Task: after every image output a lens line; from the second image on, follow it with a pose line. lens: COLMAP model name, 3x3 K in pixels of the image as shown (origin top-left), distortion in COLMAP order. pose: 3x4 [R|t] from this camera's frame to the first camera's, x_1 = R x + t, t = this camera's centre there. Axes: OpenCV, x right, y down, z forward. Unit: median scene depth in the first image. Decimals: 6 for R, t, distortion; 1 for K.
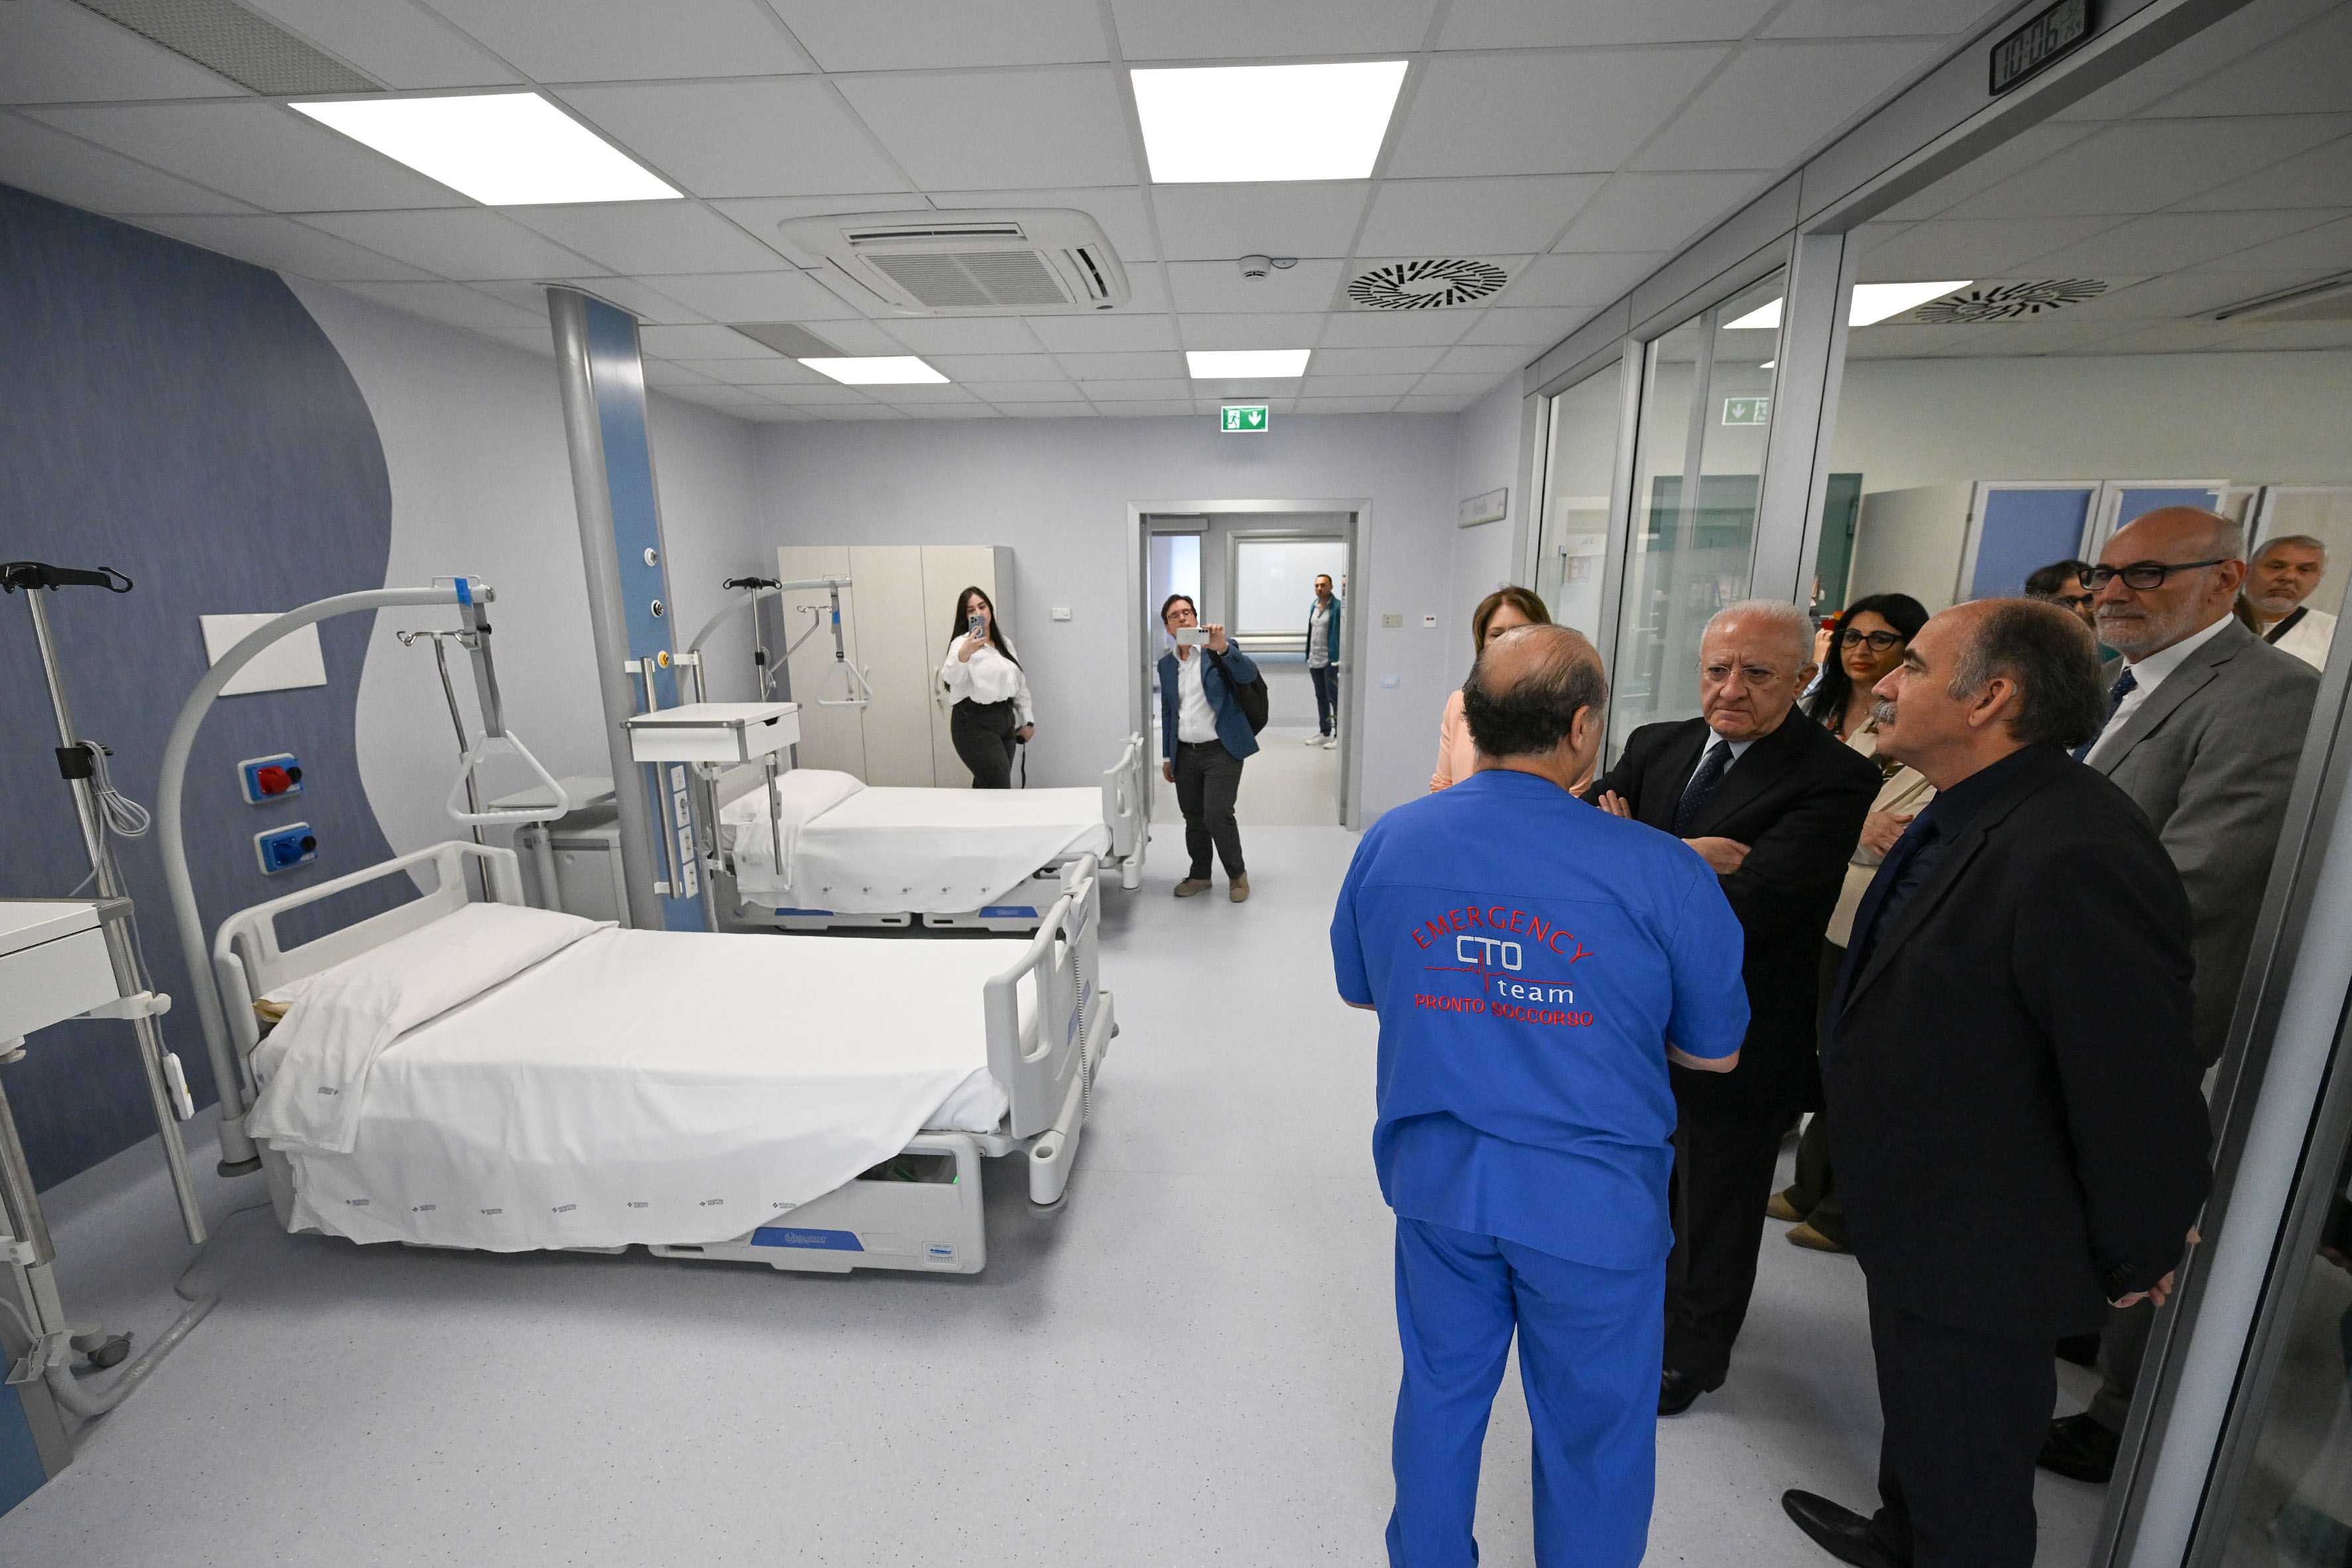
lens RADIAL K [[906.7, 0, 1186.9], [0, 906.7, 775.2], [0, 0, 1]] dist [-0.000014, -0.003592]
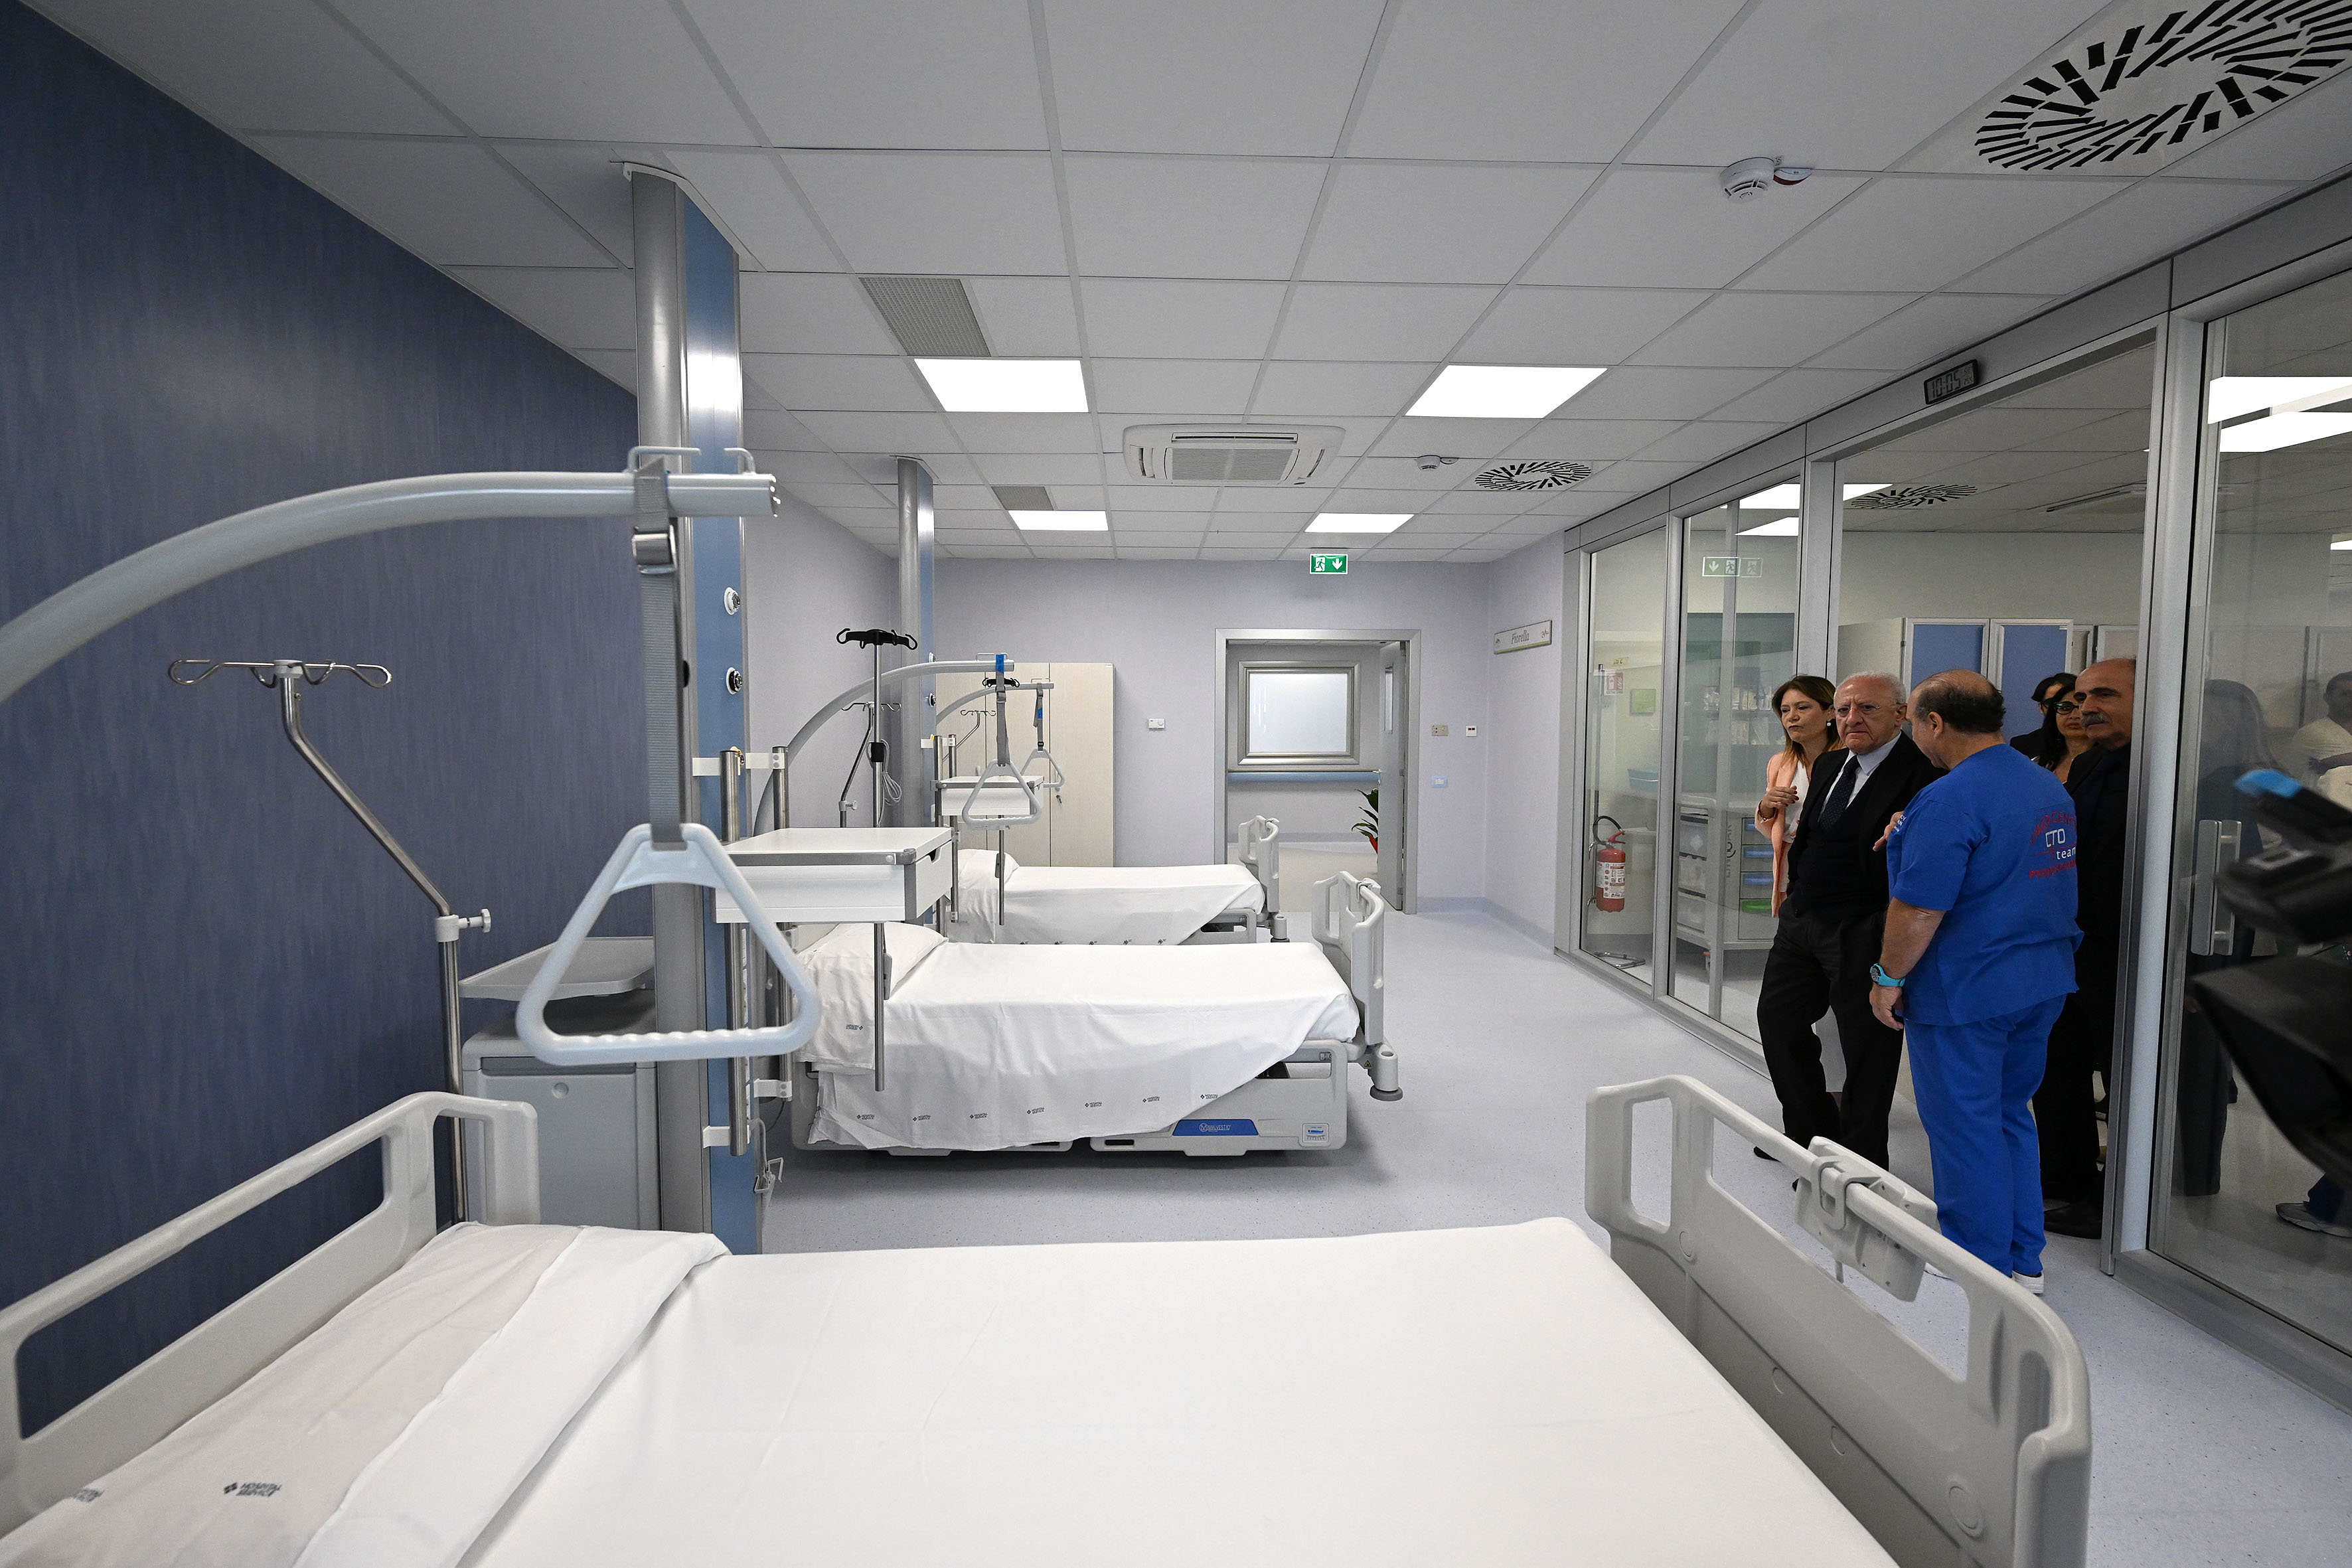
lens RADIAL K [[967.3, 0, 1168.6], [0, 967.3, 781.4], [0, 0, 1]] dist [-0.010296, -0.000469]
pose [[0.996292, 0.000206, 0.086034, -0.599983], [0.012984, 0.988184, -0.152721, 0.210746], [-0.085049, 0.153272, 0.984517, -0.499605]]
